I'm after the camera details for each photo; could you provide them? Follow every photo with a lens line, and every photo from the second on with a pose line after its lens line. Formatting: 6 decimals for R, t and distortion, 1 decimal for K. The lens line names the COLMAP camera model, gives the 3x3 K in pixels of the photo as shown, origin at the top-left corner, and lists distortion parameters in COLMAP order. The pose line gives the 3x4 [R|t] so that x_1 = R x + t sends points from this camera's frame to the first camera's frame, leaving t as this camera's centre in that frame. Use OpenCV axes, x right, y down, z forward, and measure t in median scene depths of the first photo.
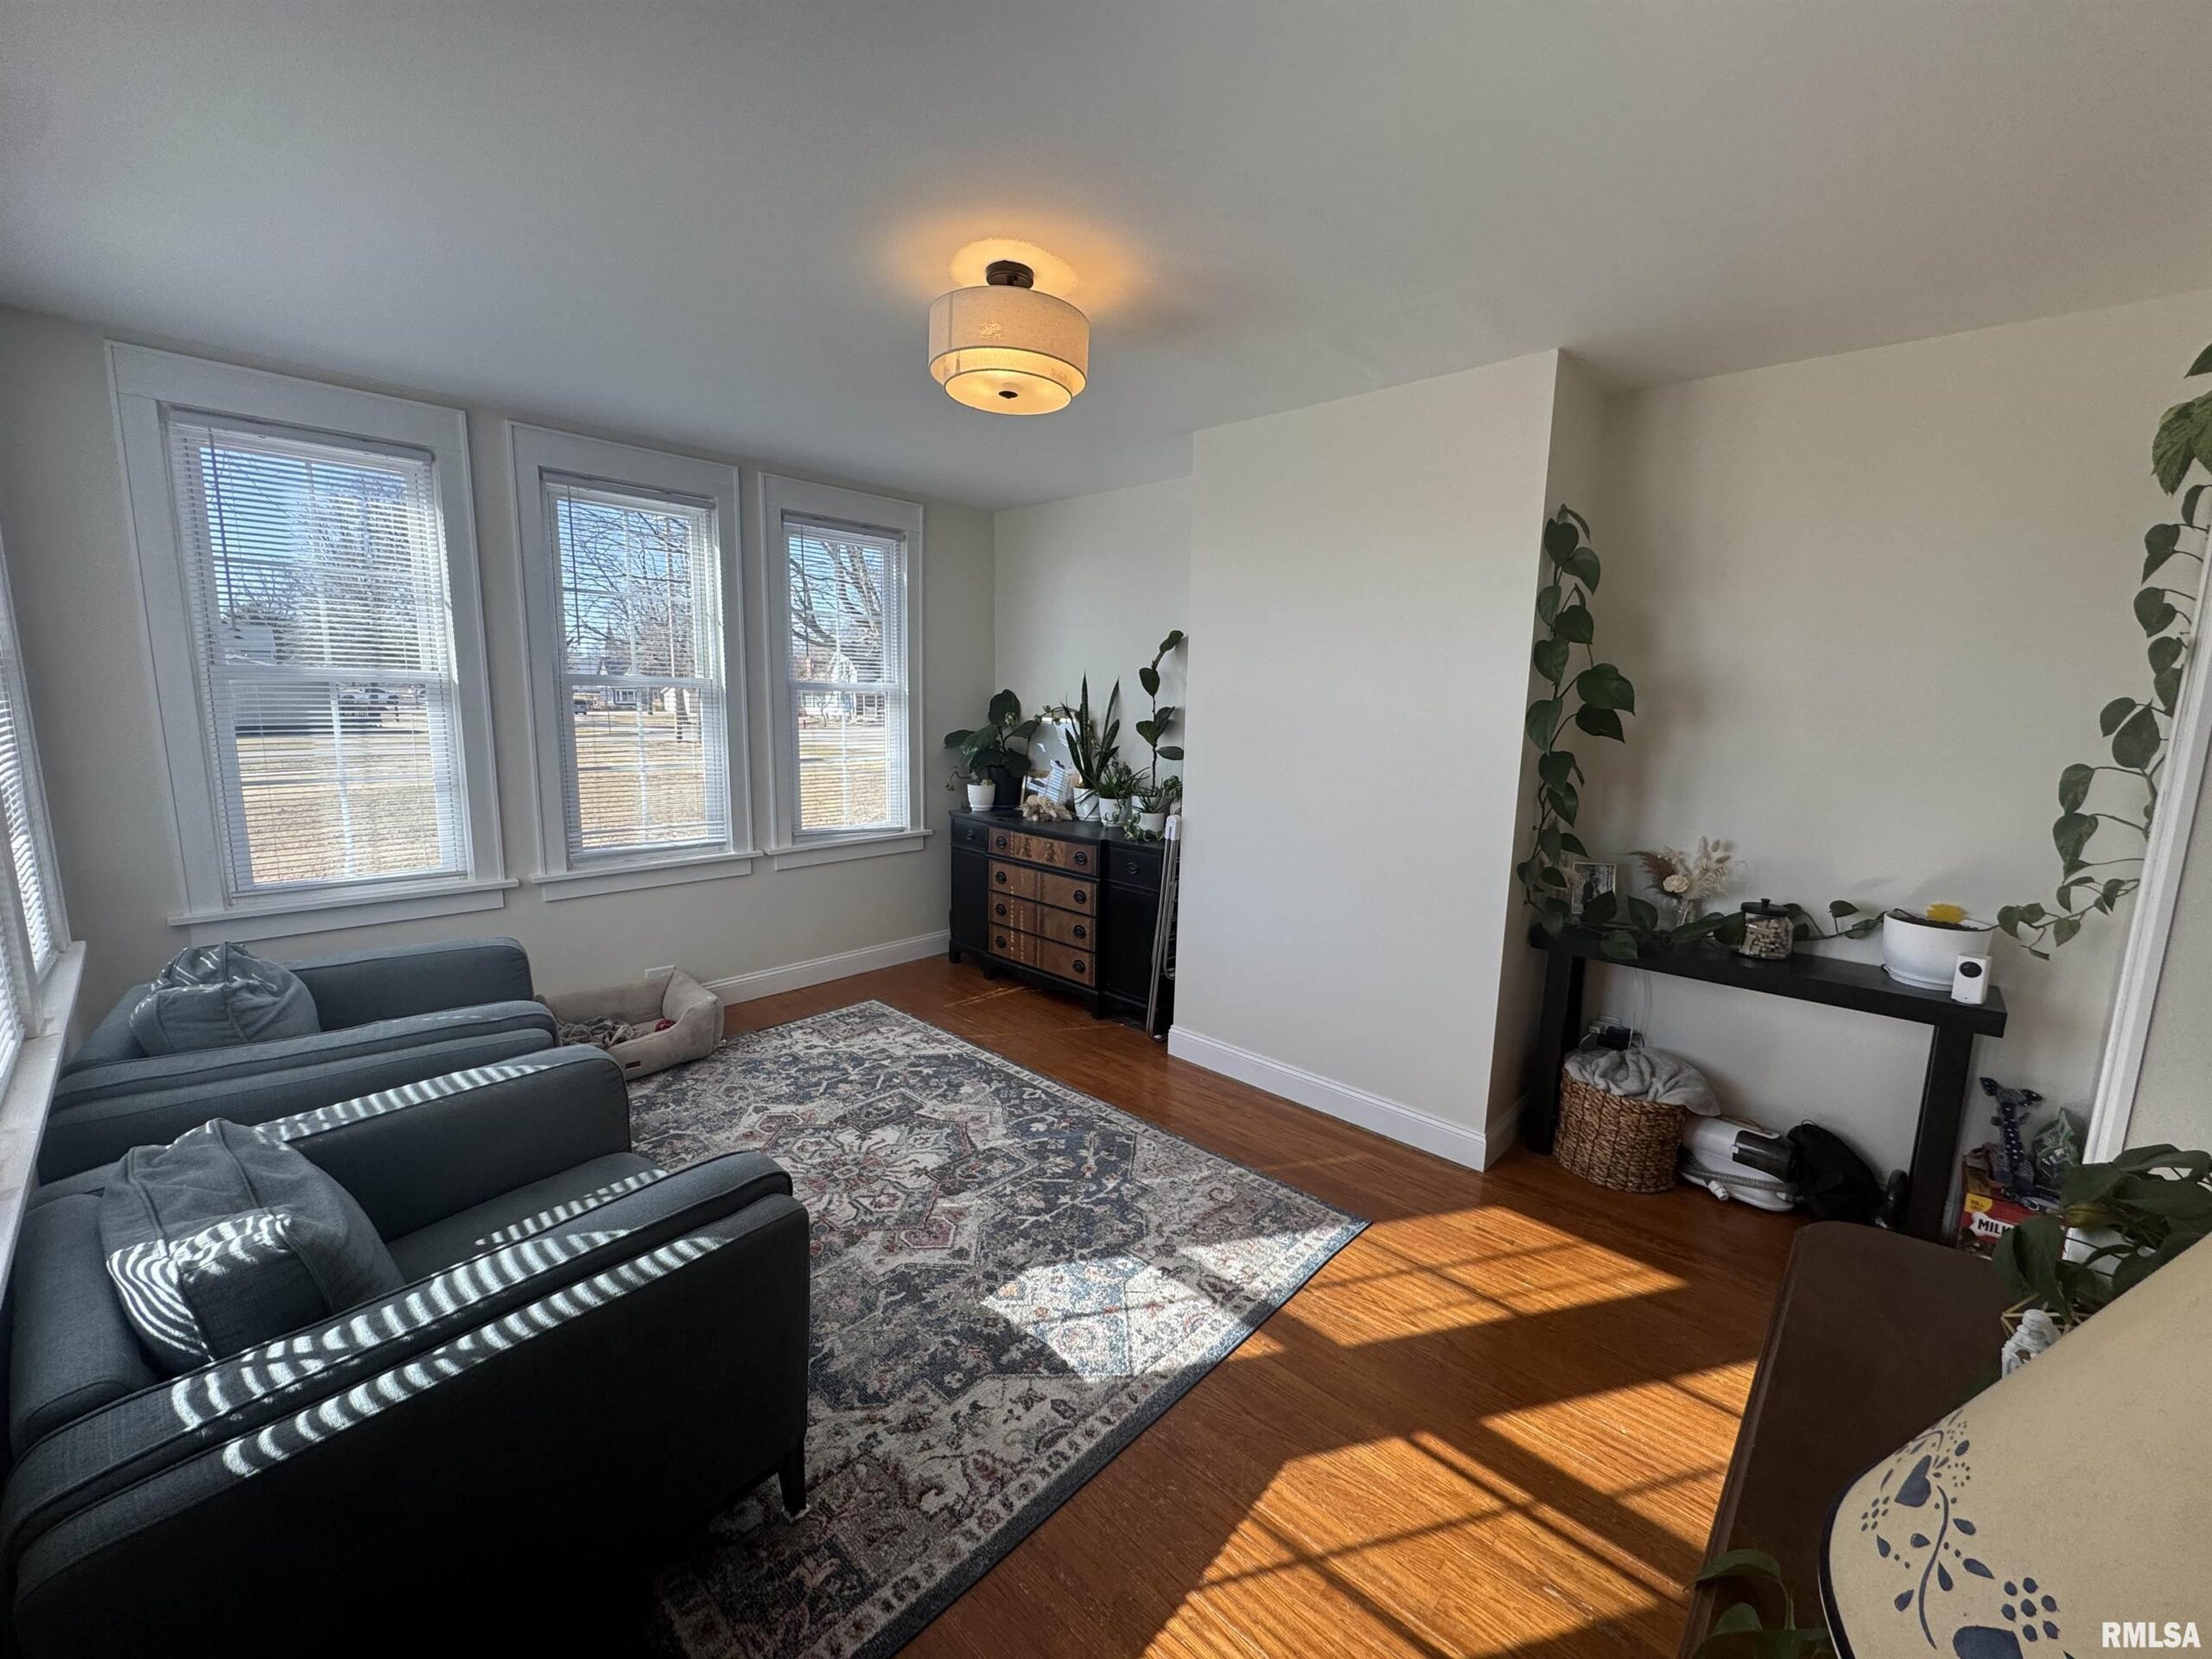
lens RADIAL K [[879.1, 0, 1107.2], [0, 879.1, 830.5], [0, 0, 1]] dist [-0.003052, 0.000021]
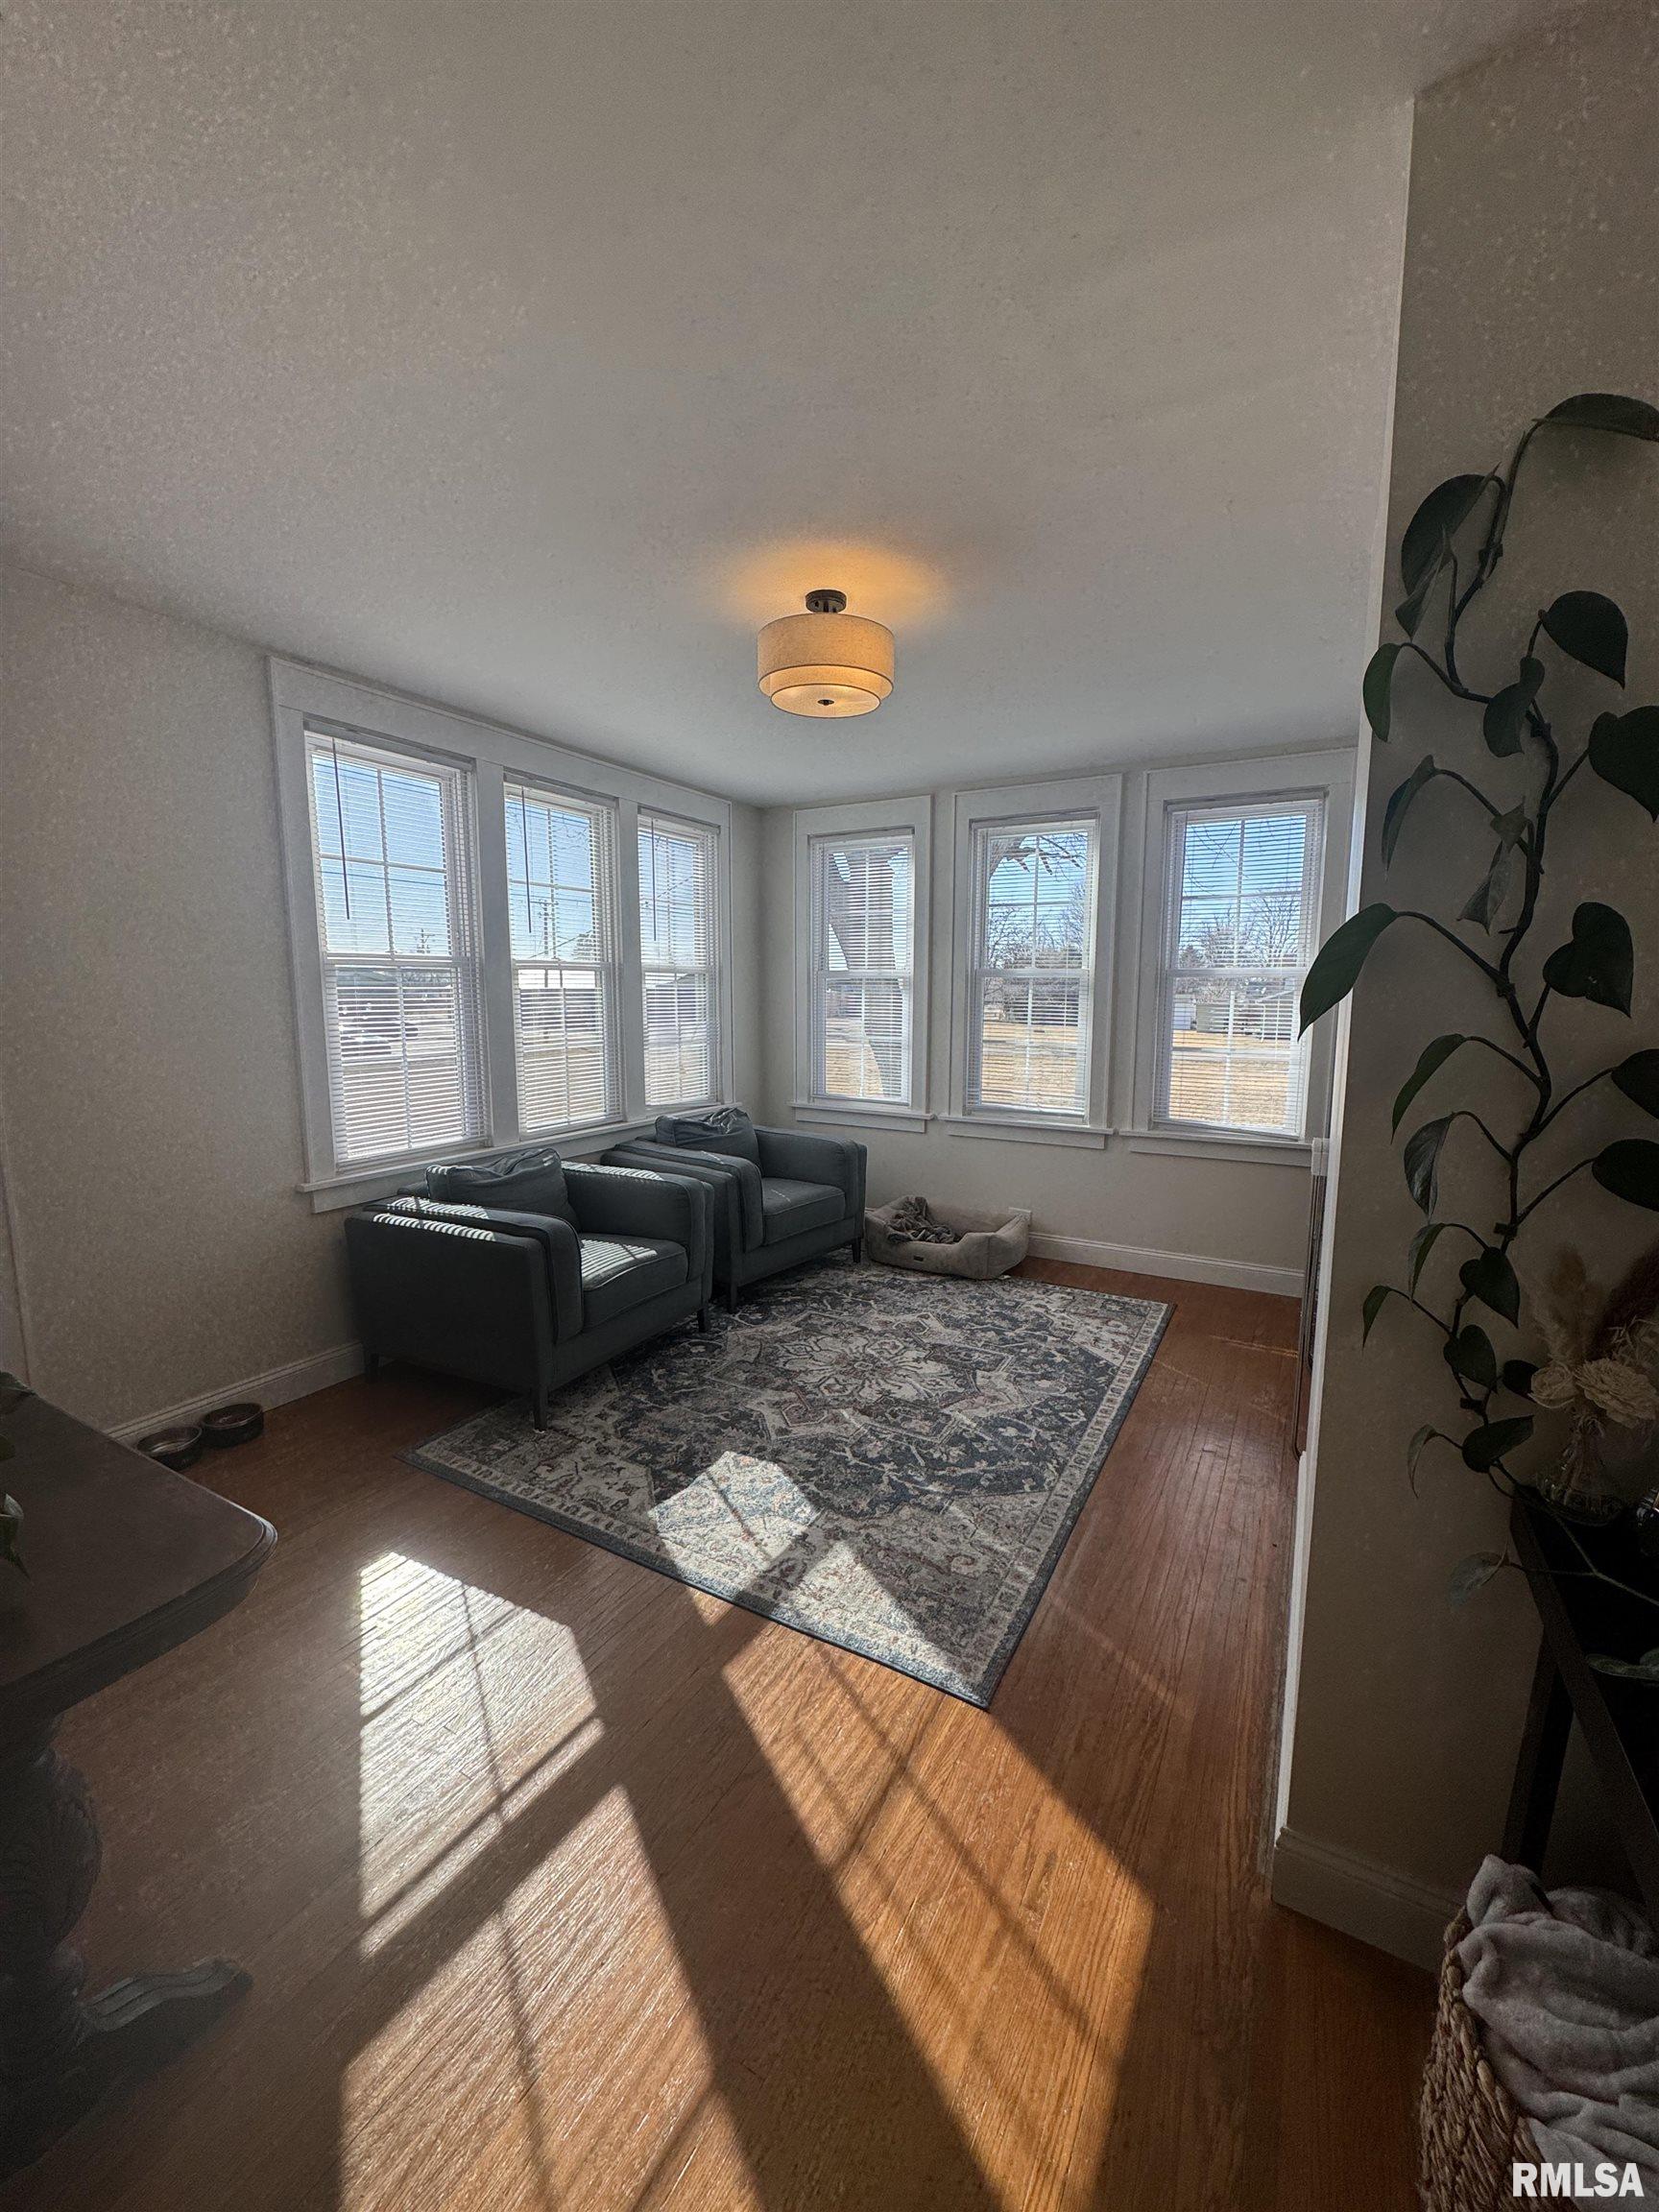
lens RADIAL K [[879.1, 0, 830.0], [0, 879.1, 1107.9], [0, 0, 1]] dist [-0.003052, 0.000021]
pose [[0.233354, 0.107559, -0.966425, 0.826701], [-0.150817, 0.985840, 0.073303, -0.043677], [0.960625, 0.128648, 0.246271, 0.612467]]
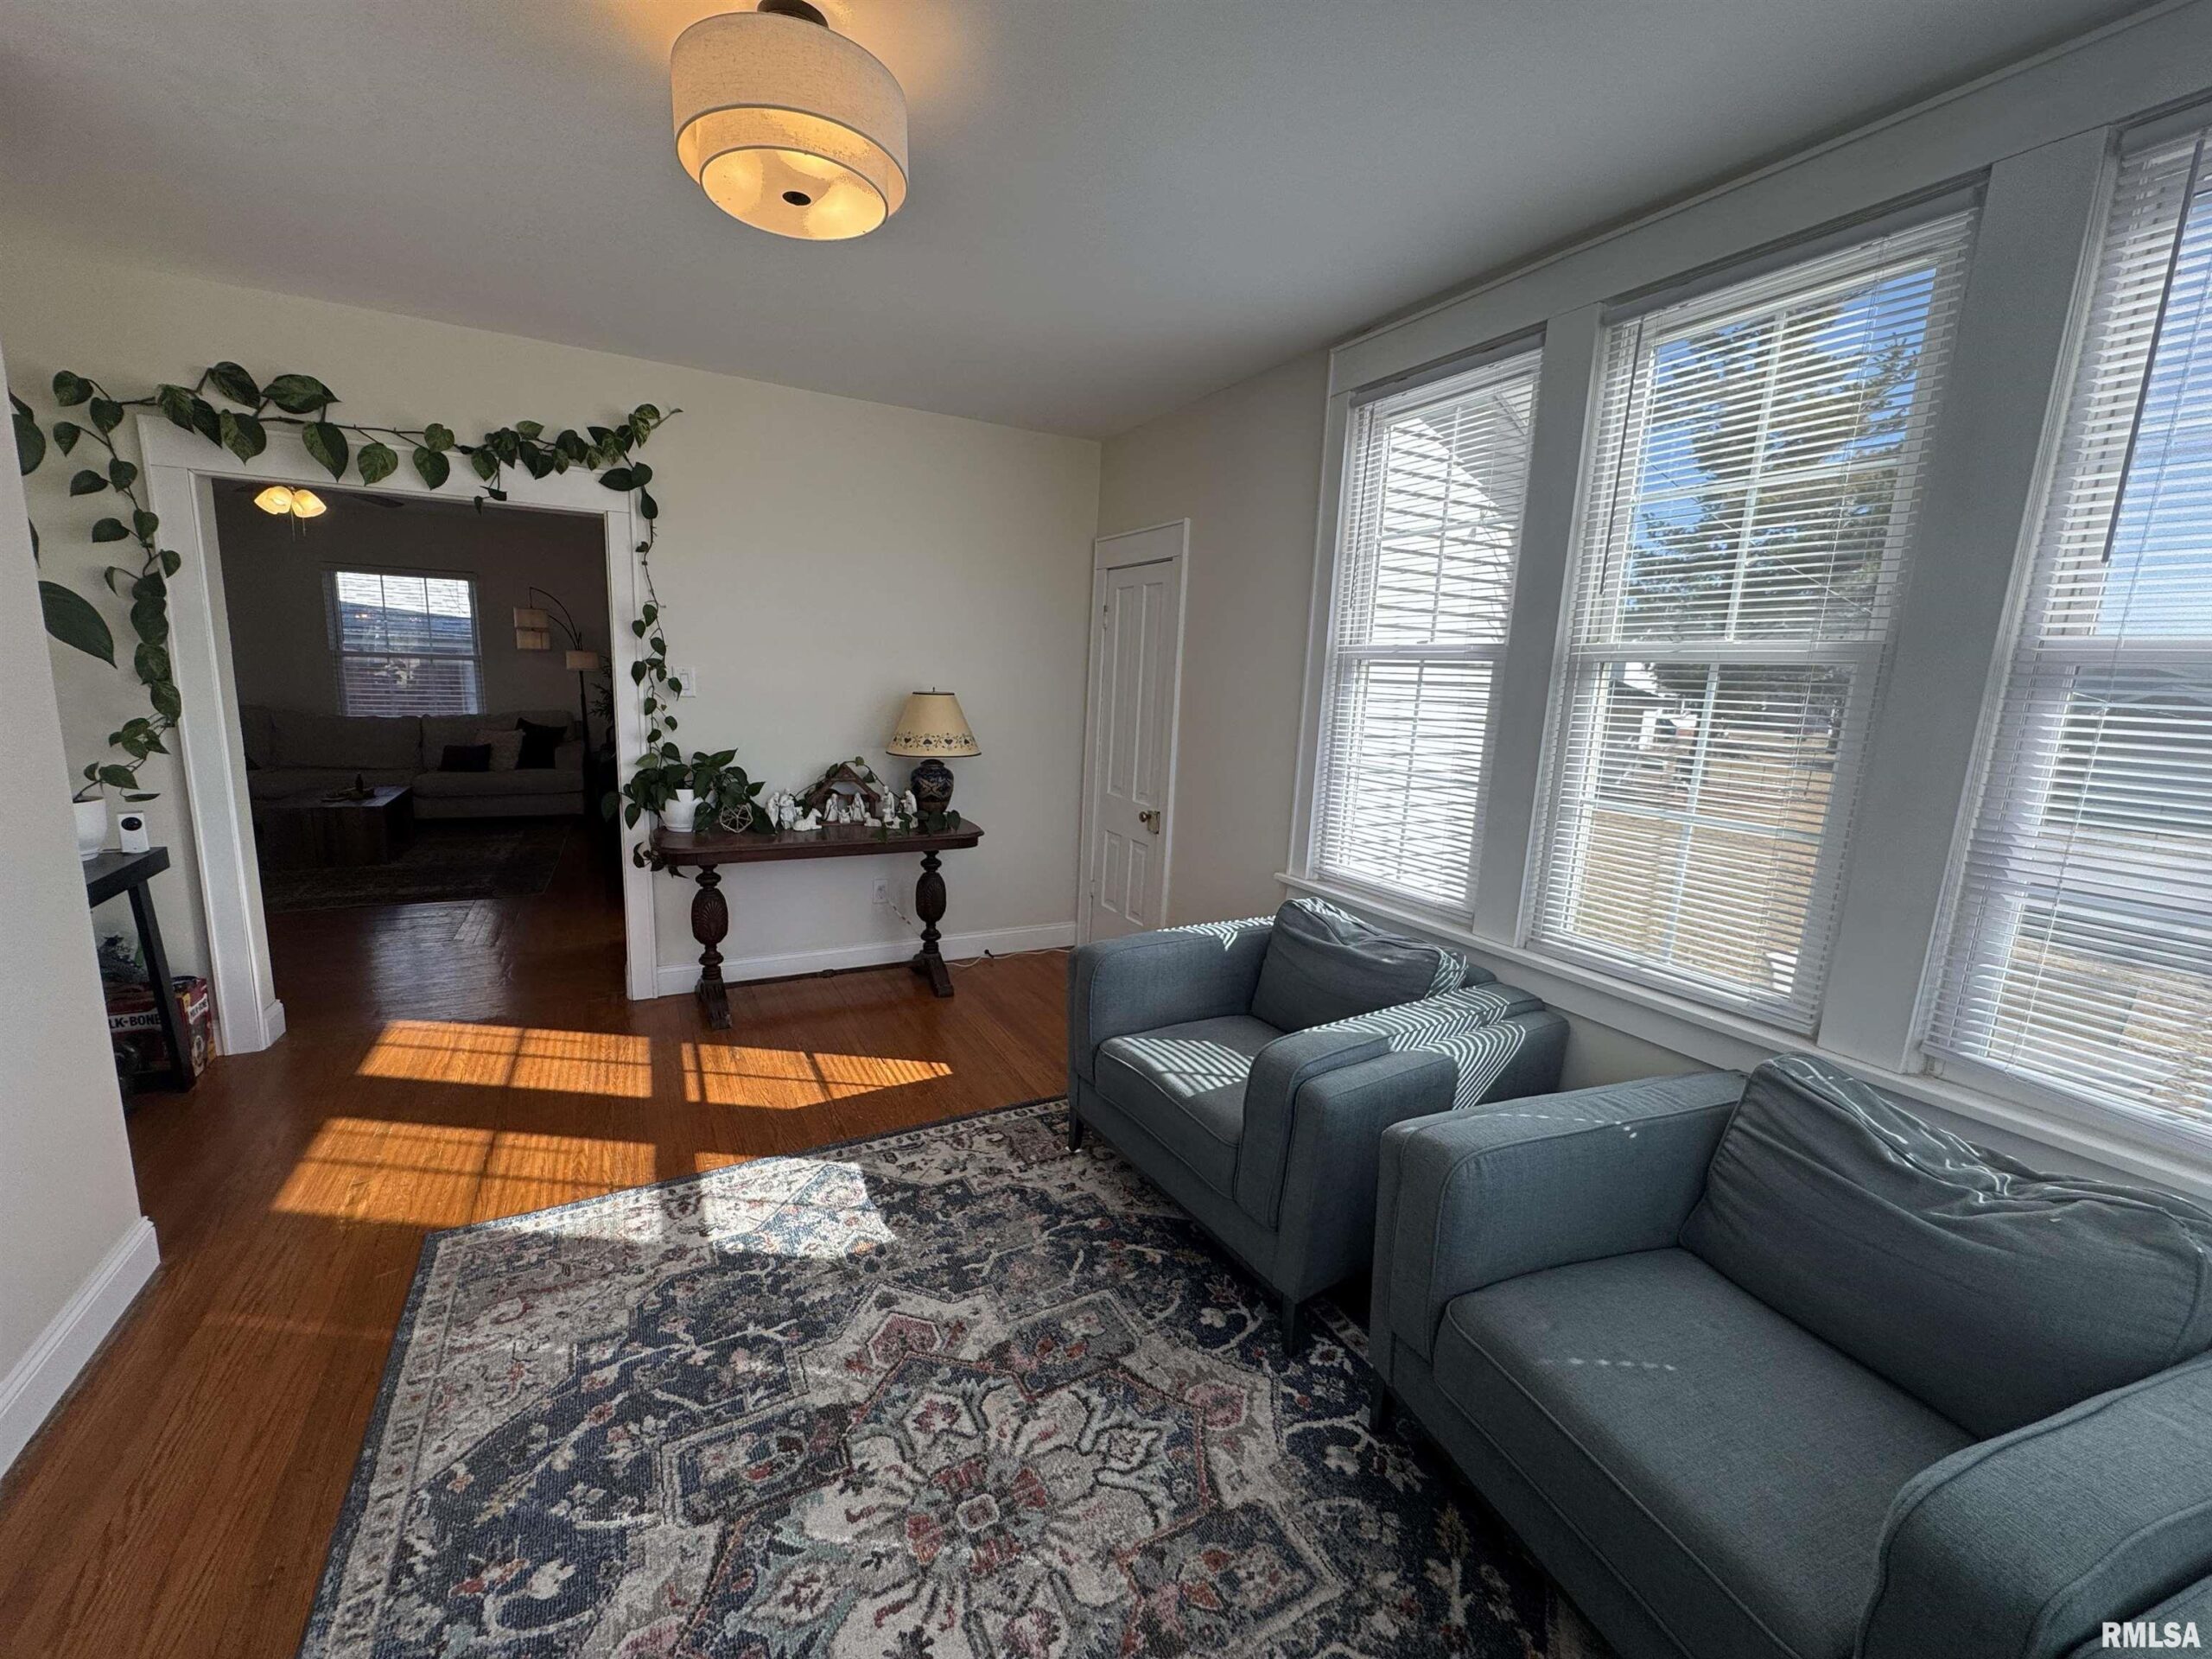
lens RADIAL K [[879.1, 0, 1097.4], [0, 879.1, 822.4], [0, 0, 1]] dist [-0.003052, 0.000021]
pose [[-0.946492, -0.114017, 0.301916, -0.483014], [-0.011647, 0.946972, 0.321106, -0.191994], [-0.322517, 0.300408, -0.897629, 1.337895]]
